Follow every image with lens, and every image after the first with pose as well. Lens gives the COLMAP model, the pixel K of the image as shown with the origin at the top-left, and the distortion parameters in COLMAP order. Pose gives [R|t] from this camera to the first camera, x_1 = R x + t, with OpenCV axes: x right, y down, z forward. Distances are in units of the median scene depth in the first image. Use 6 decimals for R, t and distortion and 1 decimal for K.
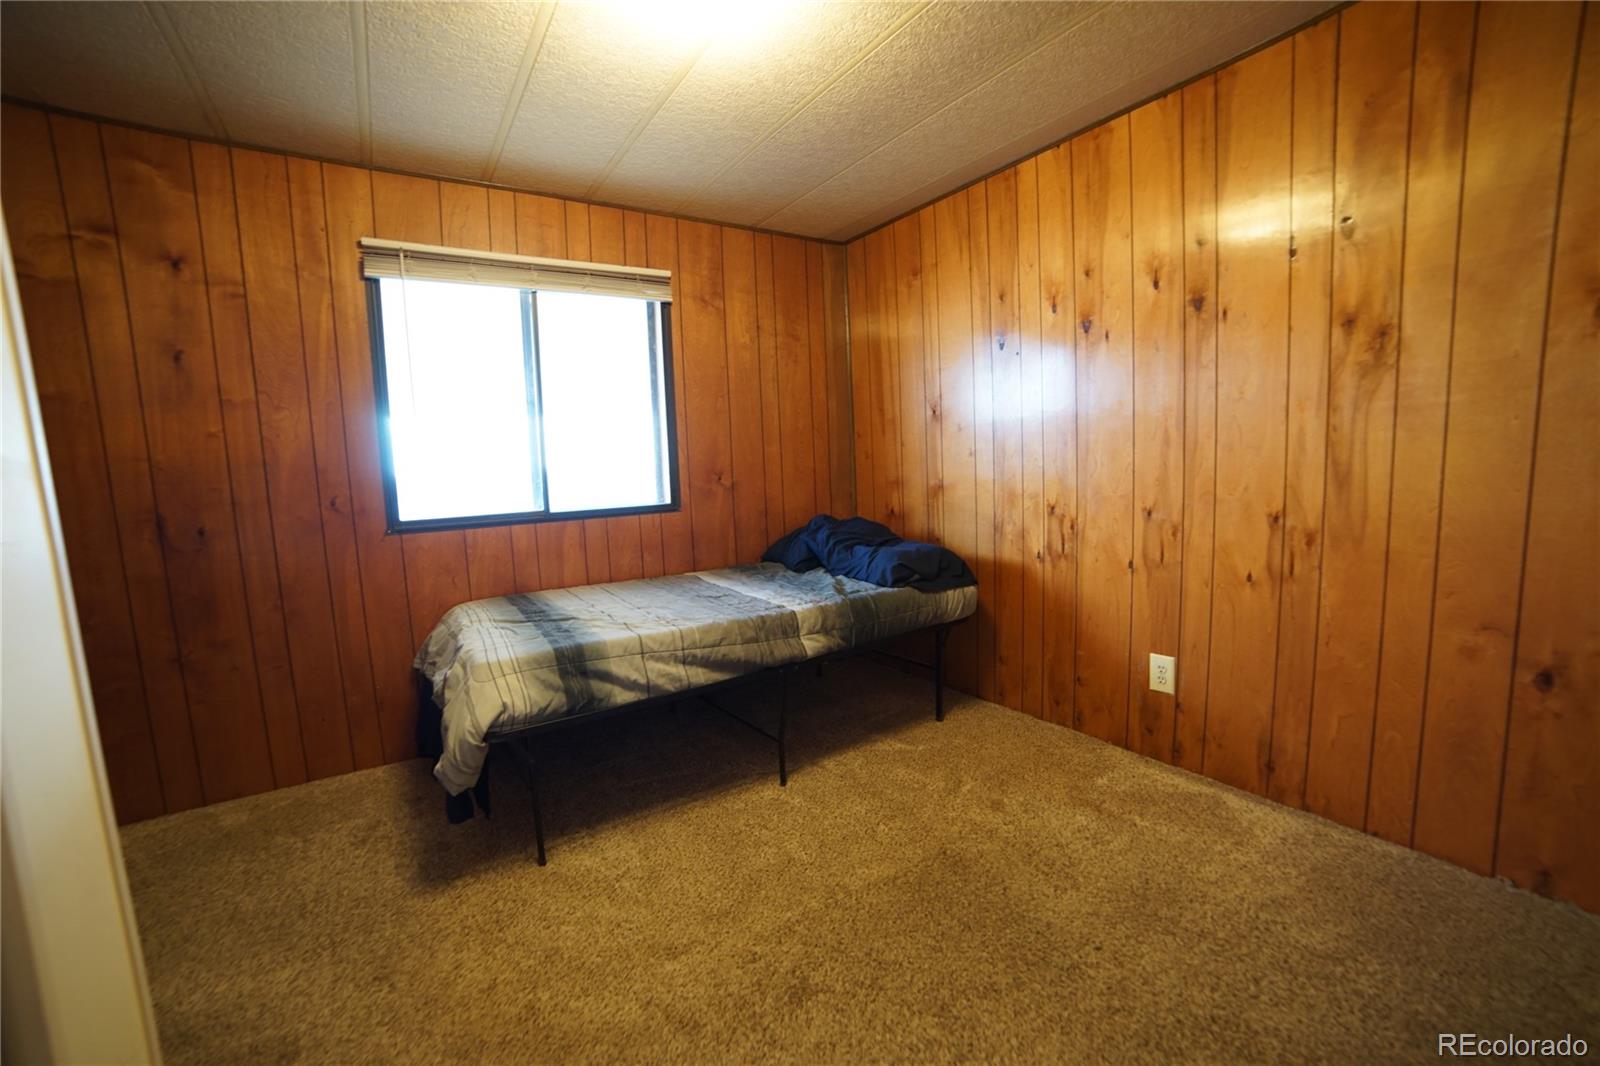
lens RADIAL K [[653.3, 0, 803.6], [0, 653.3, 538.2], [0, 0, 1]] dist [-0.111253, 0.039709]
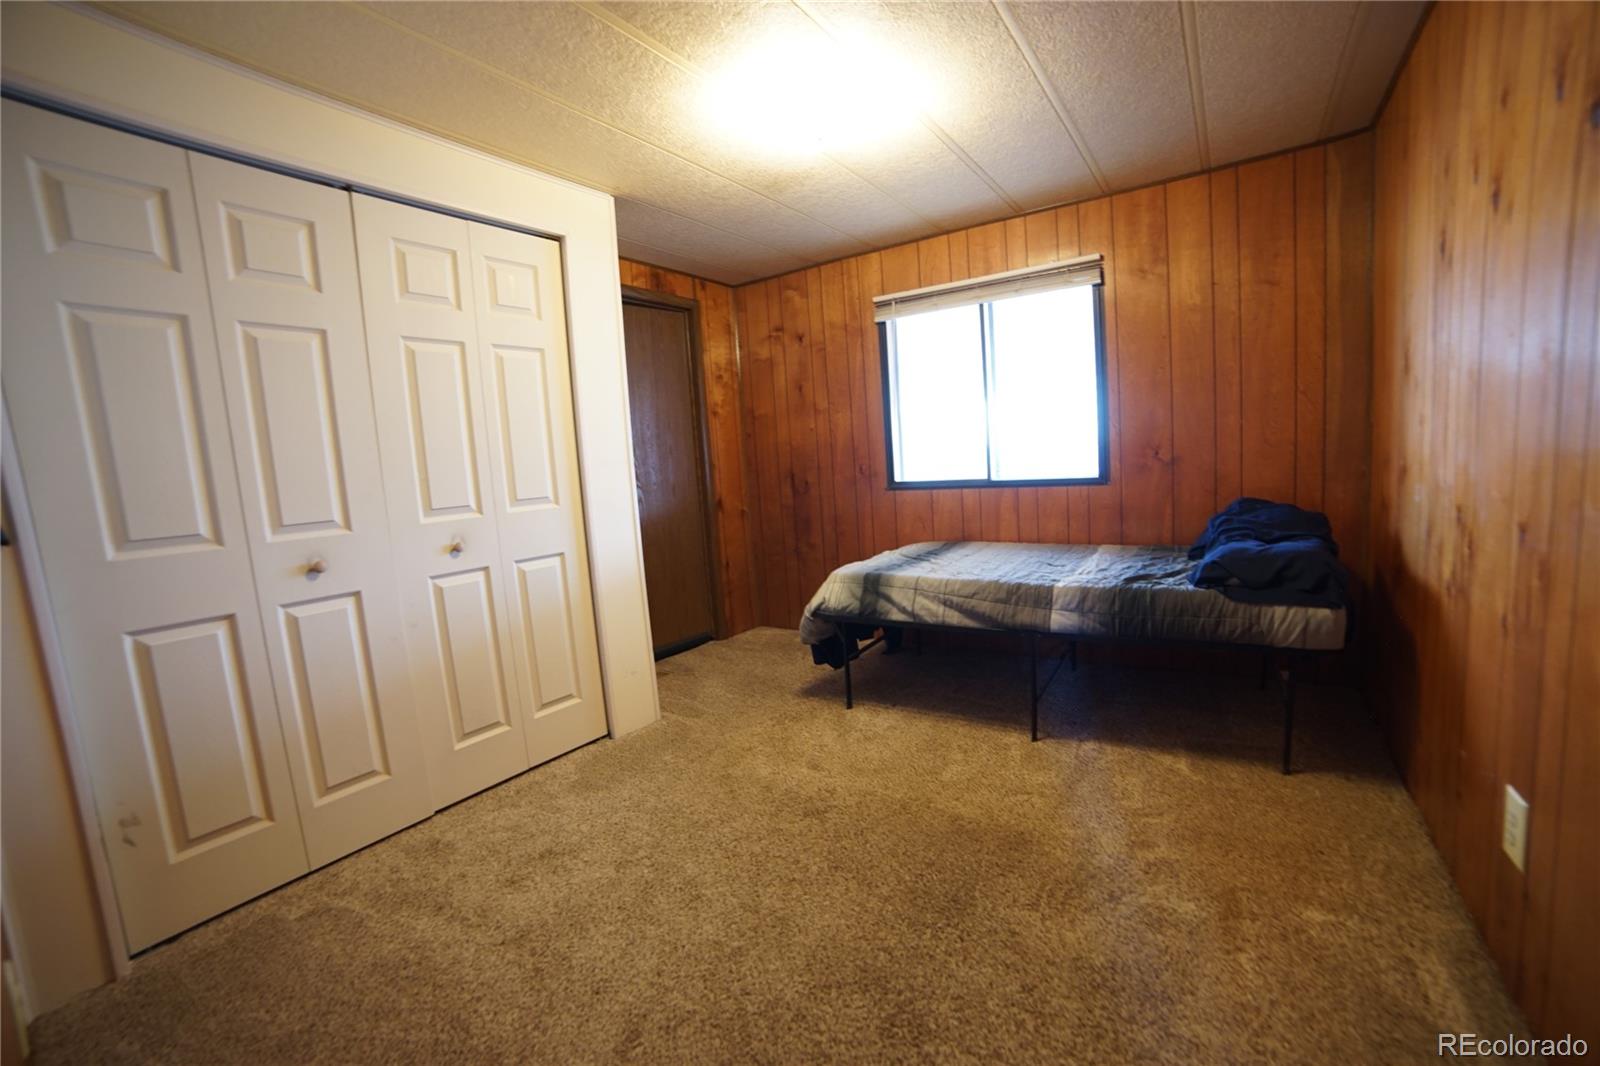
lens RADIAL K [[653.3, 0, 803.6], [0, 653.3, 538.2], [0, 0, 1]] dist [-0.111253, 0.039709]
pose [[0.380967, 0.122647, -0.916418, 0.763764], [-0.055971, 0.992404, 0.109548, -0.055326], [0.922893, 0.009558, 0.384938, 0.217088]]
